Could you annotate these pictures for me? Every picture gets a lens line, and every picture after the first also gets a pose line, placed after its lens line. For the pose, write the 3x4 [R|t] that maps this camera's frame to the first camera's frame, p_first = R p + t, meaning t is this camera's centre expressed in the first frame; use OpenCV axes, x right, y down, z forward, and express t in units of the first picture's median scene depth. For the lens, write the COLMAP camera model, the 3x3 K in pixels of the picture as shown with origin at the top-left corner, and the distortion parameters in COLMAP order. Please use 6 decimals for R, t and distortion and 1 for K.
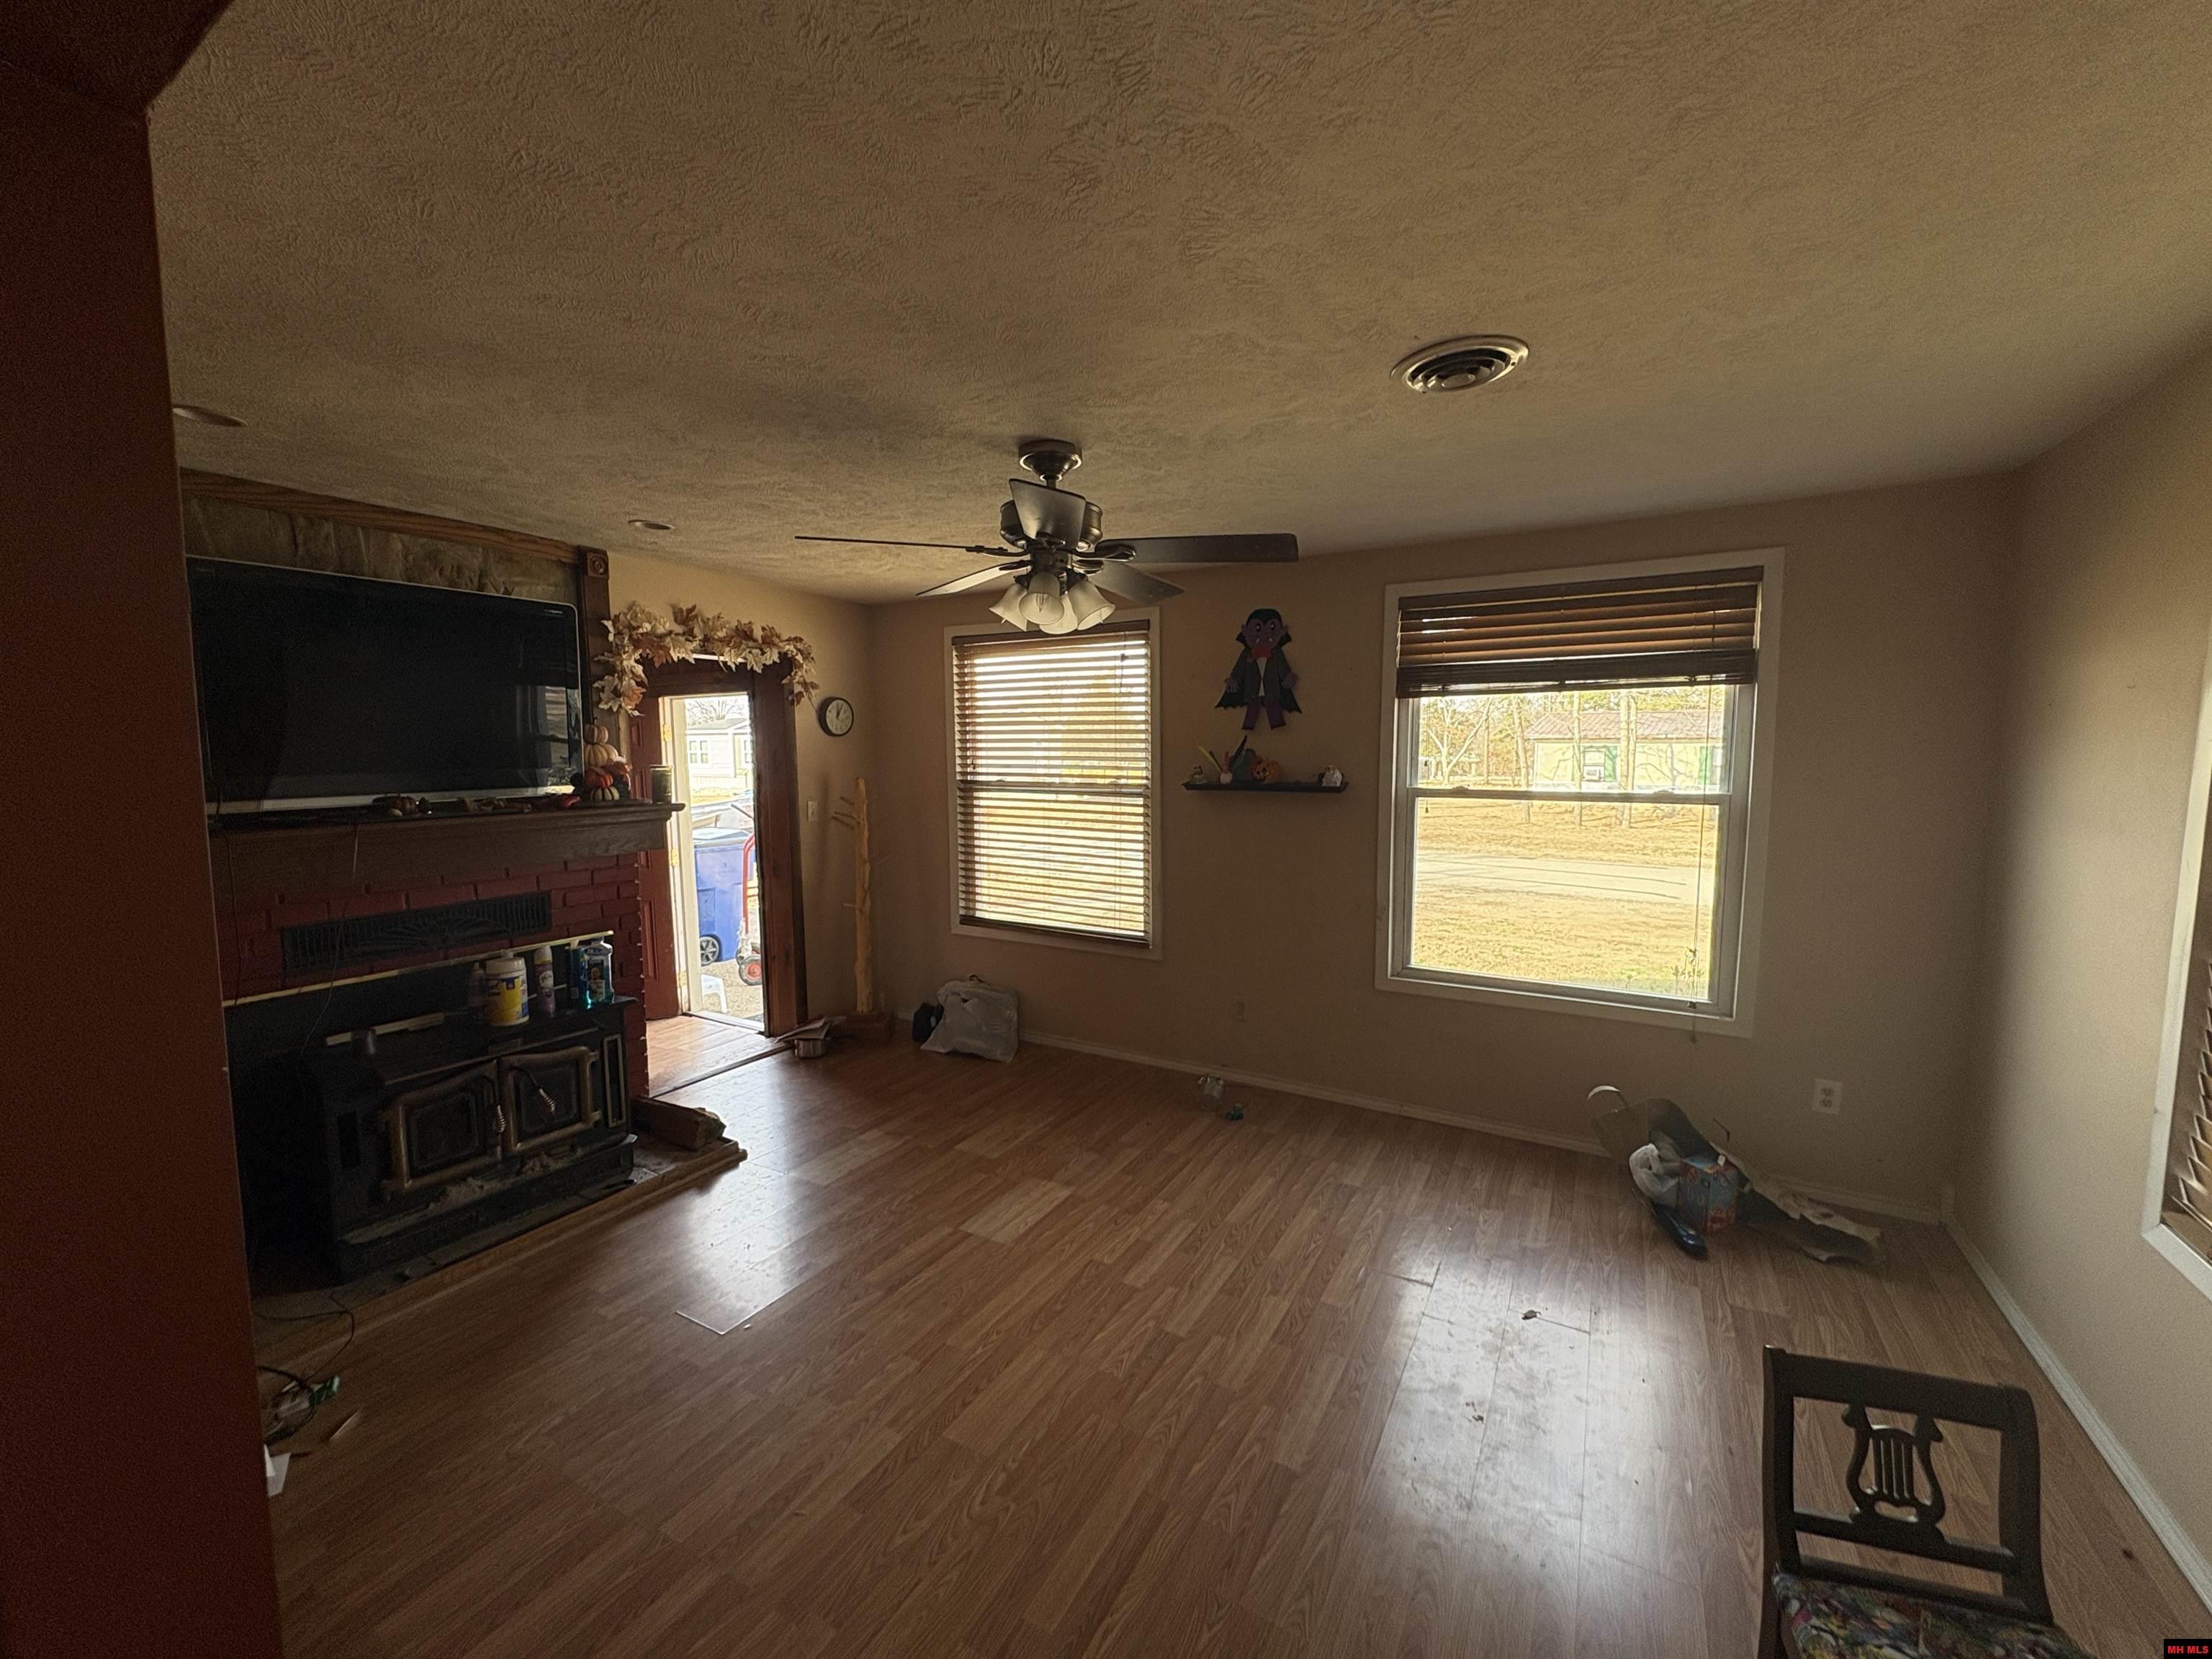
lens RADIAL K [[880.2, 0, 1104.7], [0, 880.2, 828.0], [0, 0, 1]] dist [-0.000676, -0.000031]
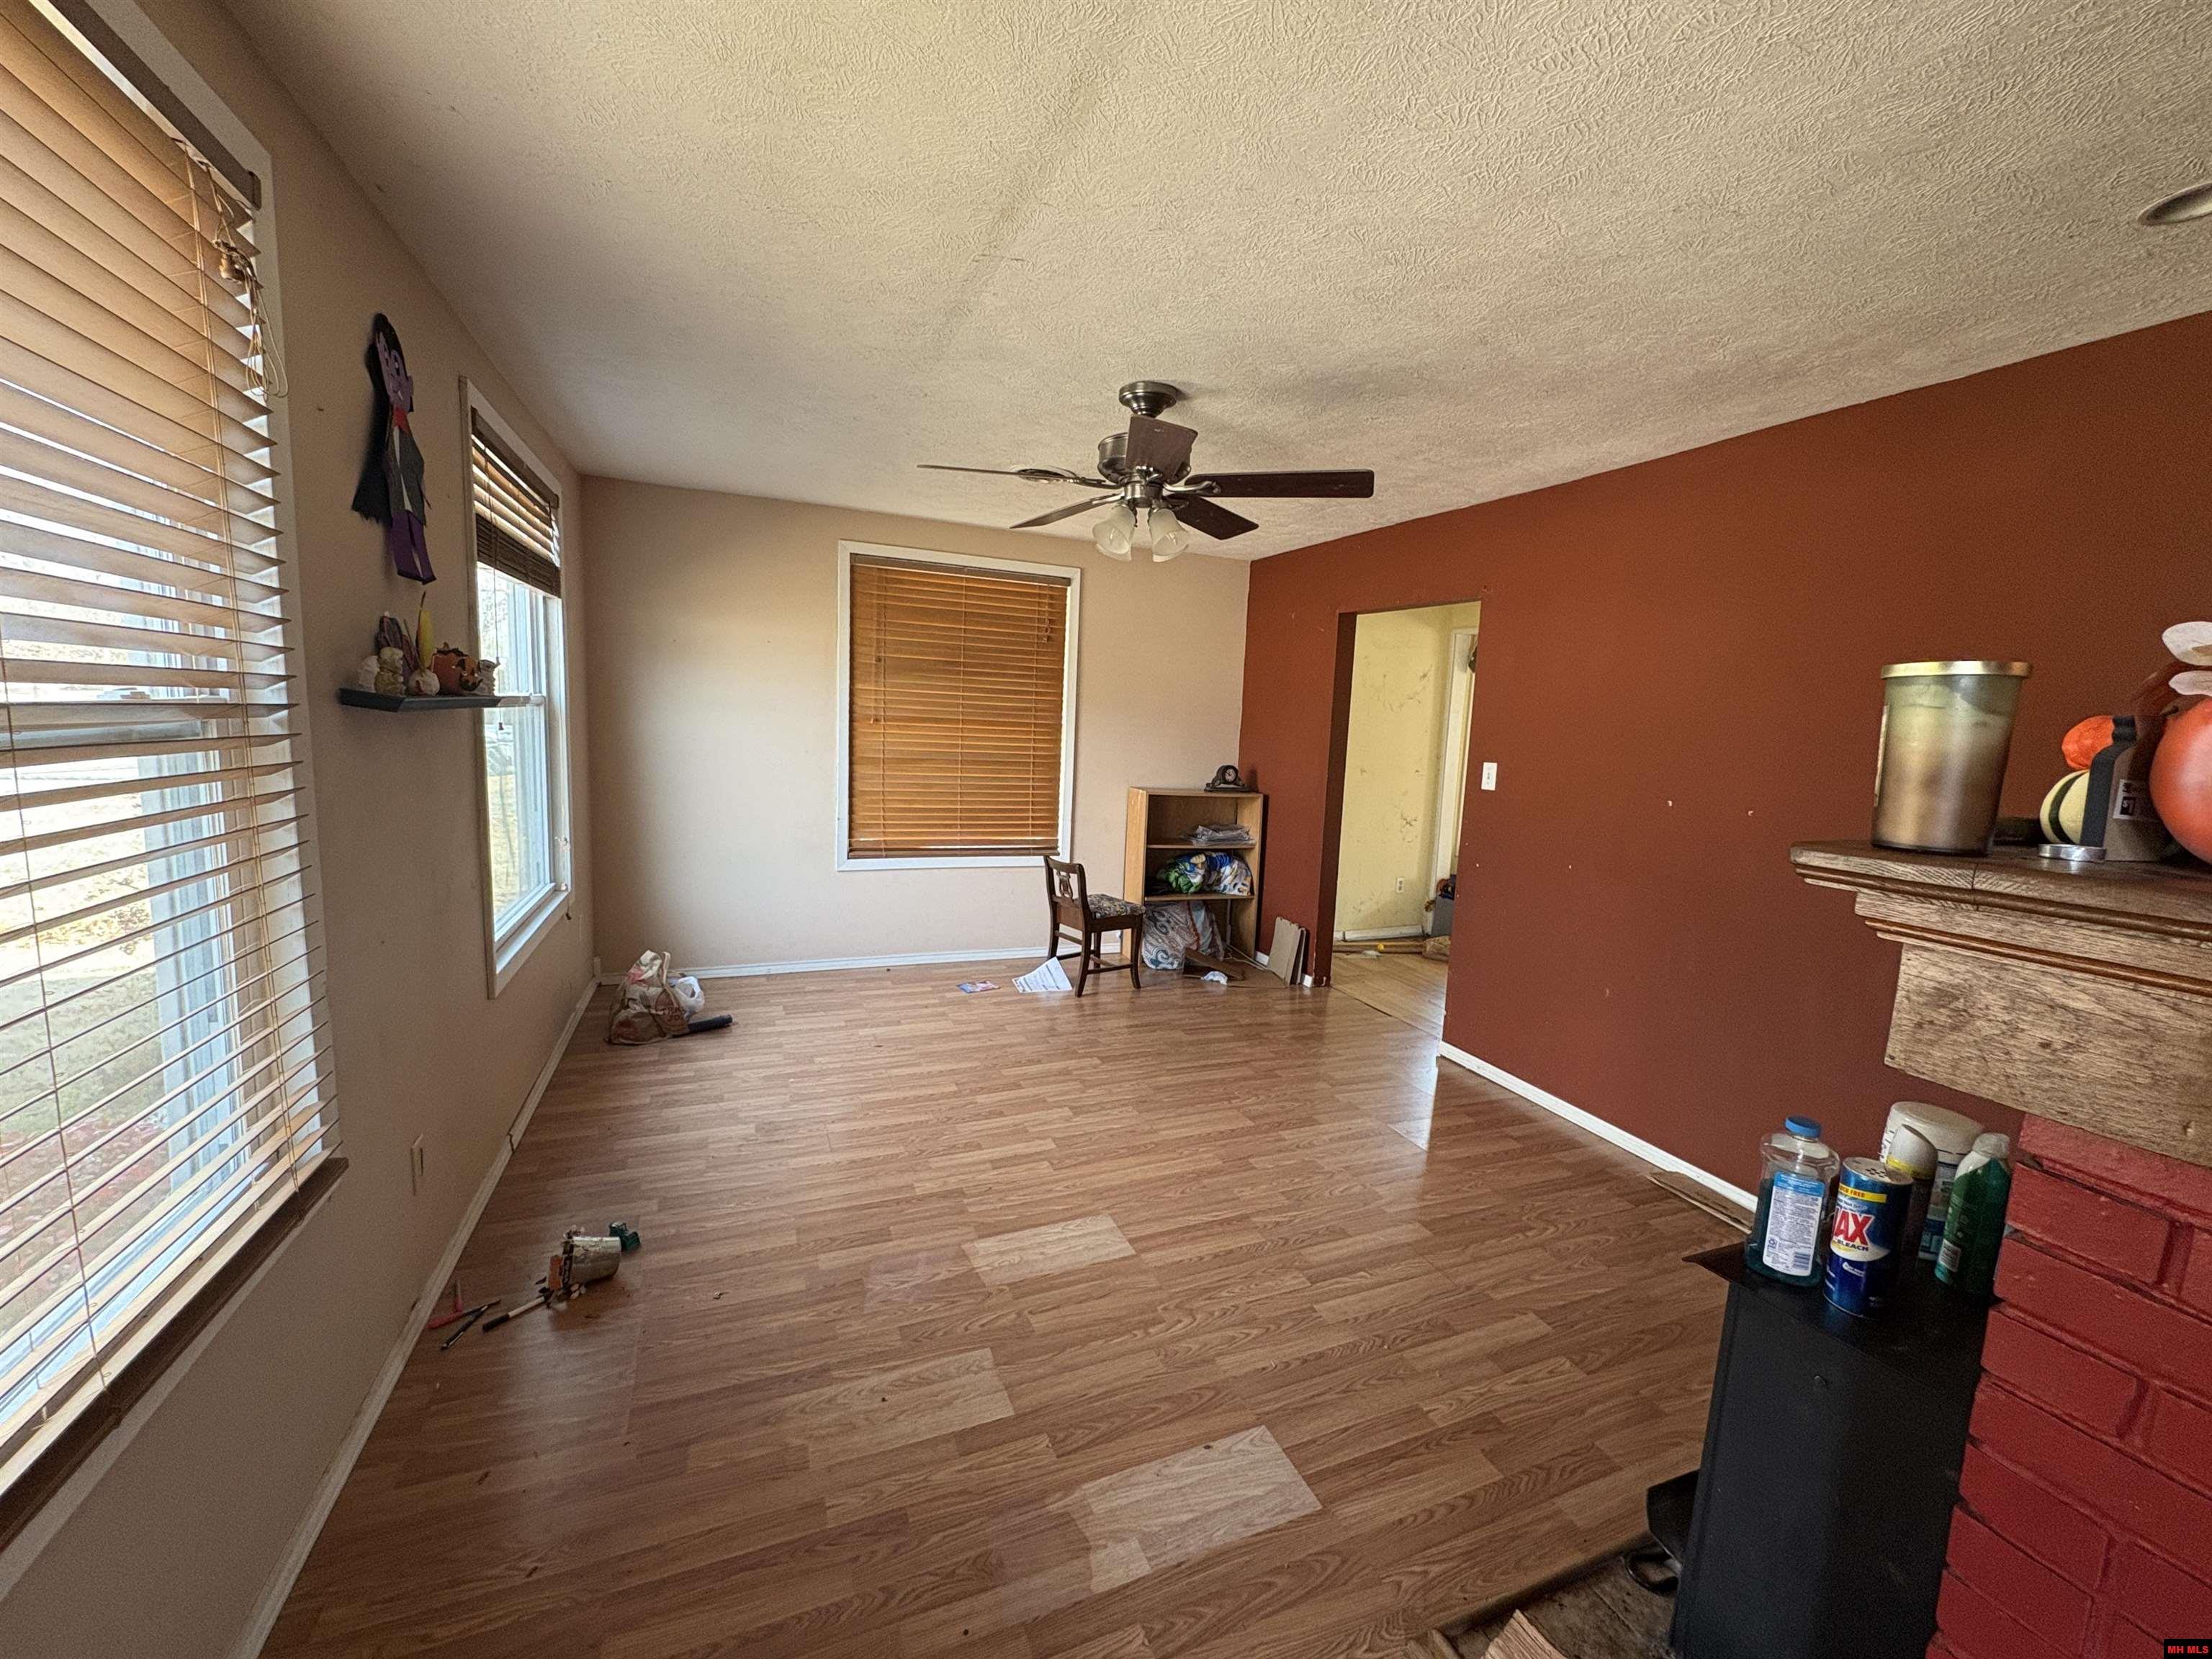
lens RADIAL K [[880.2, 0, 1103.0], [0, 880.2, 824.0], [0, 0, 1]] dist [-0.000676, -0.000031]
pose [[-0.791390, -0.108532, 0.601600, -0.571775], [0.017605, 0.979659, 0.199894, -0.095840], [-0.611058, 0.168785, -0.773382, 1.534126]]
